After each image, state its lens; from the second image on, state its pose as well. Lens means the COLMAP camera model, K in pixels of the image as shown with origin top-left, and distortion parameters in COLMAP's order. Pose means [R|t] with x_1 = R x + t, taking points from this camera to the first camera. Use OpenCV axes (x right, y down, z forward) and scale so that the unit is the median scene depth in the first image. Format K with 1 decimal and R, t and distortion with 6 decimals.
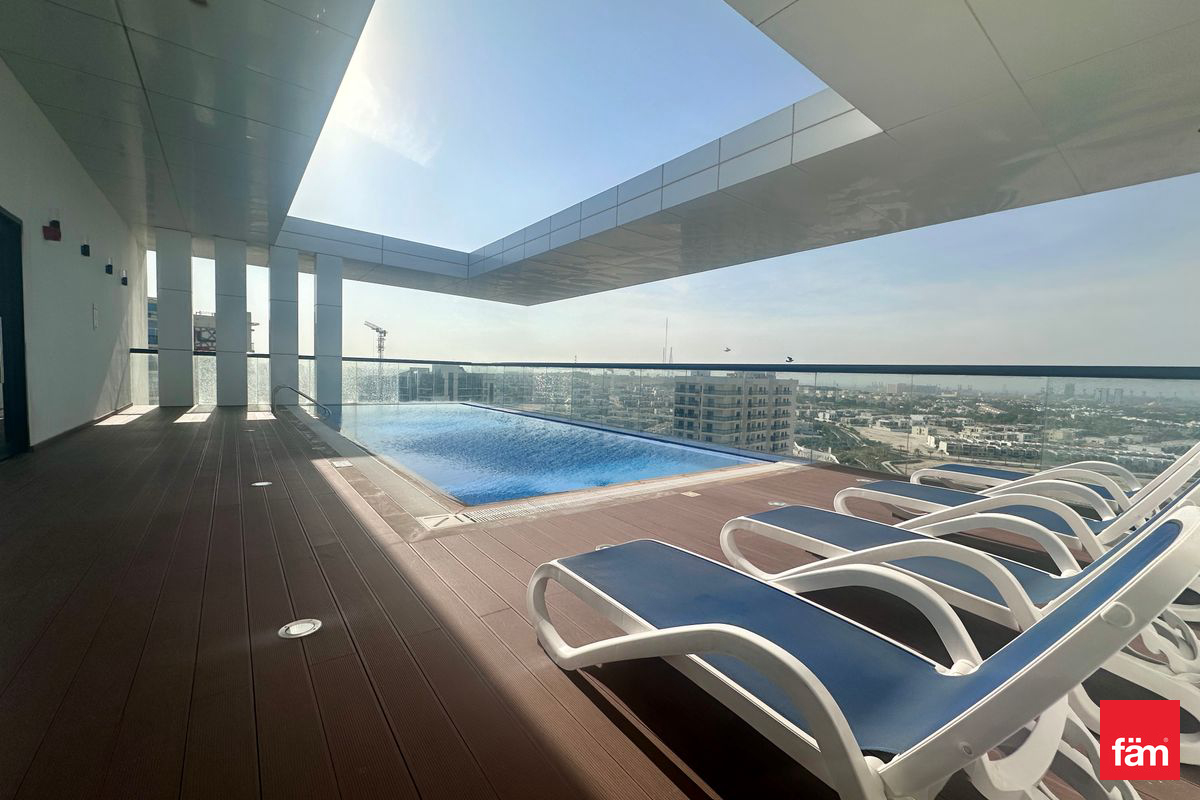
lens RADIAL K [[475.1, 0, 599.3], [0, 475.1, 398.6], [0, 0, 1]] dist [-0.002413, -0.000339]
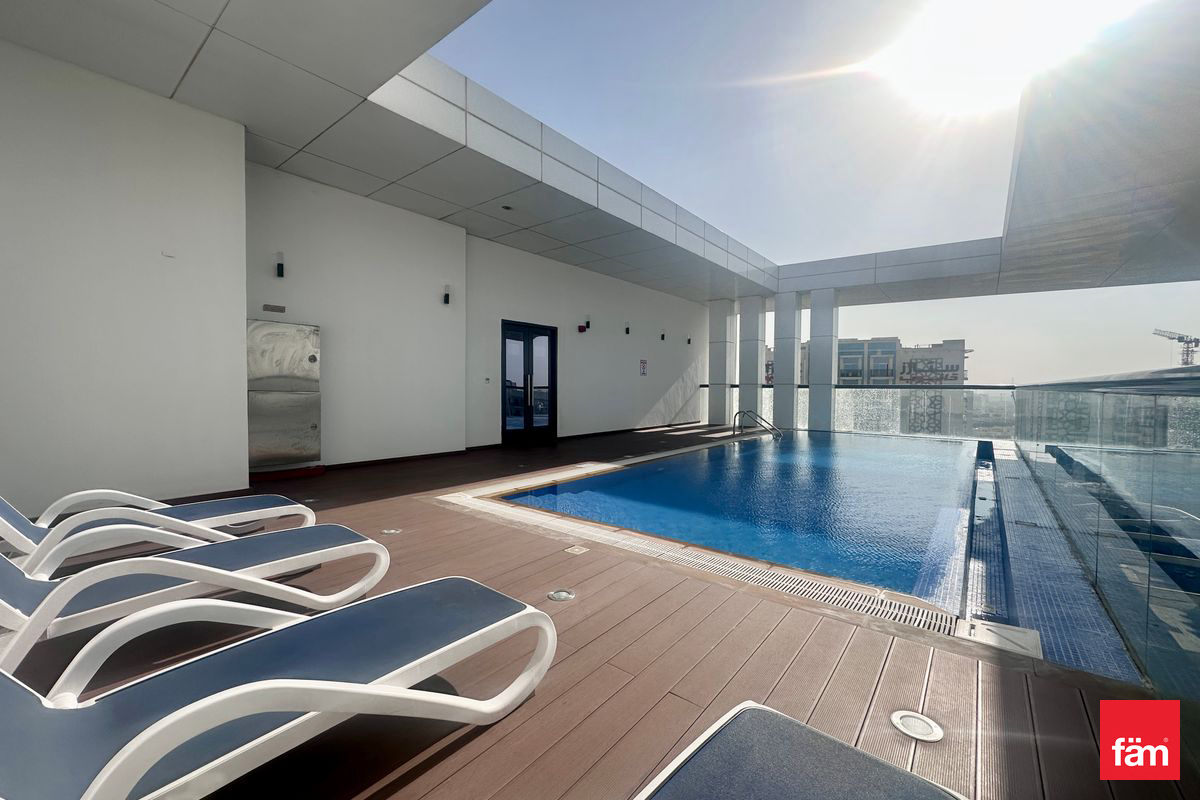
lens RADIAL K [[475.1, 0, 600.6], [0, 475.1, 395.4], [0, 0, 1]] dist [-0.002413, -0.000339]
pose [[0.229681, -0.012847, -0.973181, 0.327018], [-0.050819, 0.998391, -0.025174, -0.013886], [0.971938, 0.055238, 0.228658, 0.278784]]
